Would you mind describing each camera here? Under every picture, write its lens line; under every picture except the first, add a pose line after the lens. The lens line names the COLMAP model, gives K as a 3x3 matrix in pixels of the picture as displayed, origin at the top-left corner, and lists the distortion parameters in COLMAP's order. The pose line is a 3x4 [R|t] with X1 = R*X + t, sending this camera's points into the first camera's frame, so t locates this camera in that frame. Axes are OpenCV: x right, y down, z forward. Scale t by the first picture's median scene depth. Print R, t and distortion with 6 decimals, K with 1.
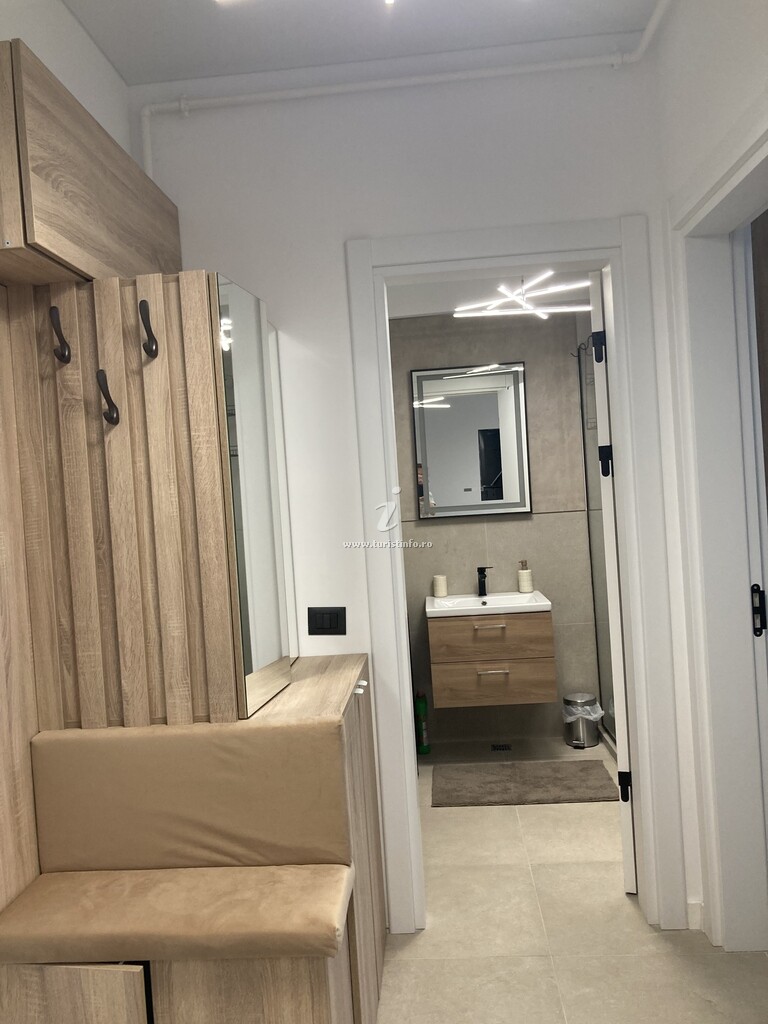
lens RADIAL K [[838.0, 0, 384.0], [0, 838.0, 512.0], [0, 0, 1]] dist [0.067398, -0.003373]
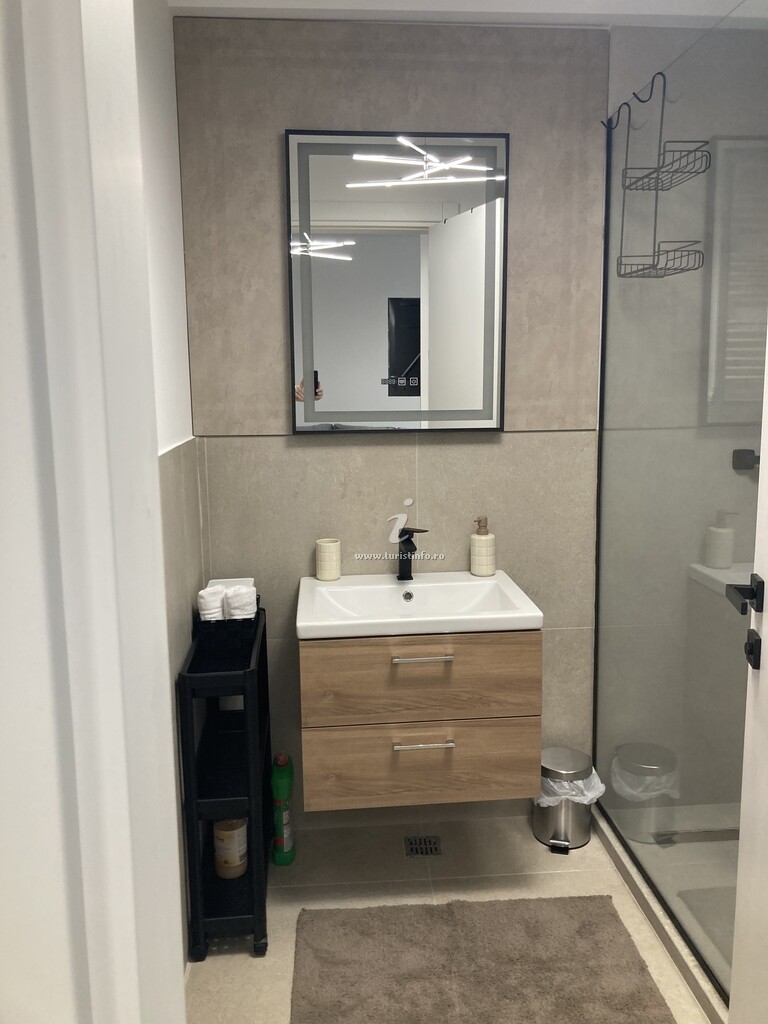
lens RADIAL K [[838.0, 0, 384.0], [0, 838.0, 512.0], [0, 0, 1]] dist [0.067398, -0.003373]
pose [[0.990406, 0.033788, 0.133992, 0.029779], [-0.050535, 0.991042, 0.123622, -0.010101], [-0.128615, -0.129207, 0.983241, 0.473807]]
